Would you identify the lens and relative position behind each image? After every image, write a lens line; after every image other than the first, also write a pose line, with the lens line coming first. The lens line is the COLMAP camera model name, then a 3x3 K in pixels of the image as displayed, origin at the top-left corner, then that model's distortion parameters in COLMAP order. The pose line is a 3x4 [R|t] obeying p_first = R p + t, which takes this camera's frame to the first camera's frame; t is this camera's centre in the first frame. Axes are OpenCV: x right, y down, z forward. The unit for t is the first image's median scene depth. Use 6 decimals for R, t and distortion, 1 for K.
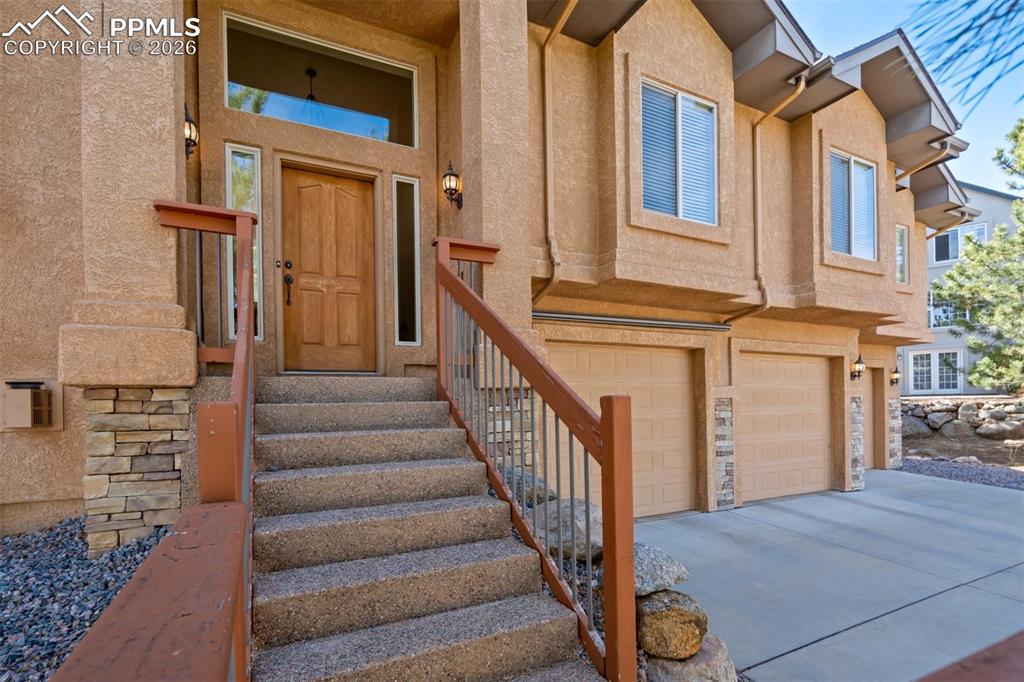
lens RADIAL K [[483.4, 0, 513.0], [0, 483.4, 410.4], [0, 0, 1]] dist [0.001275, 0.000174]
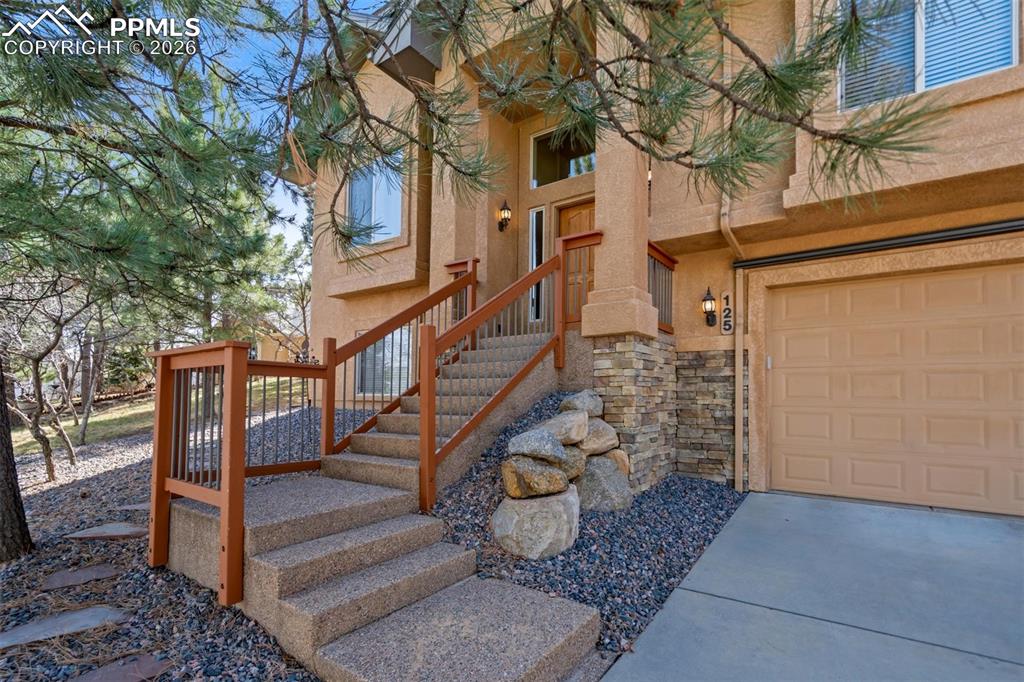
lens RADIAL K [[468.4, 0, 512.0], [0, 468.4, 382.1], [0, 0, 1]] dist [-0.000670, -0.000029]
pose [[0.490425, -0.005755, -0.871464, 0.533253], [-0.021140, 0.999605, -0.018497, 0.060895], [0.871227, 0.027494, 0.490110, 0.090565]]
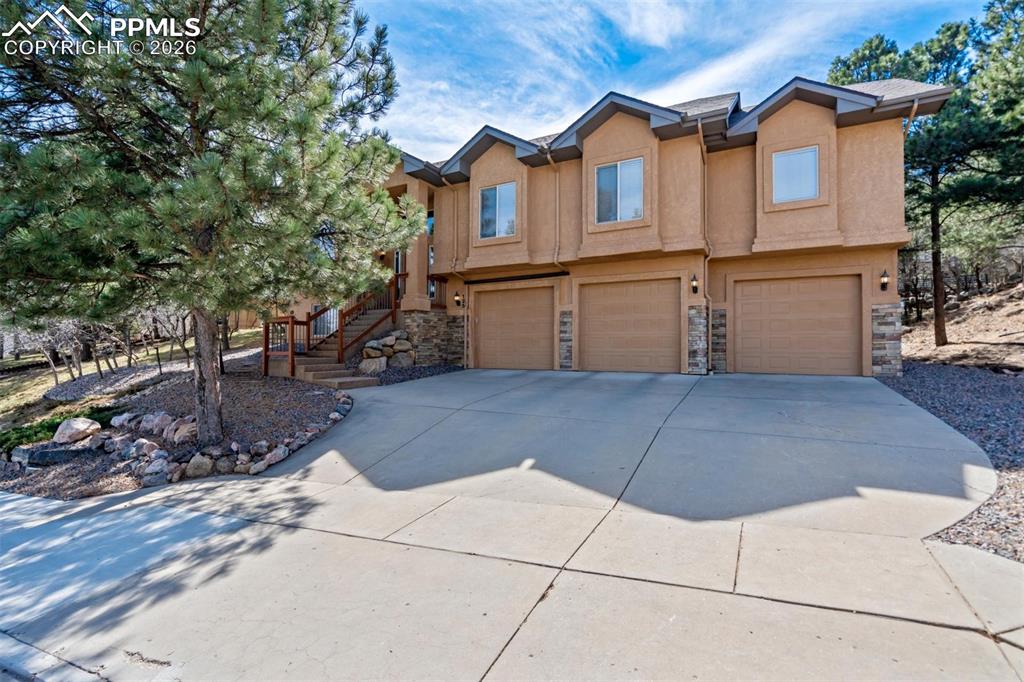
lens RADIAL K [[469.9, 0, 511.4], [0, 469.9, 354.9], [0, 0, 1]] dist [0.002277, 0.000458]
pose [[0.579864, 0.023419, -0.814377, 1.858346], [-0.015583, 0.999723, 0.017653, 0.119739], [0.814565, 0.002454, 0.580068, -0.239809]]
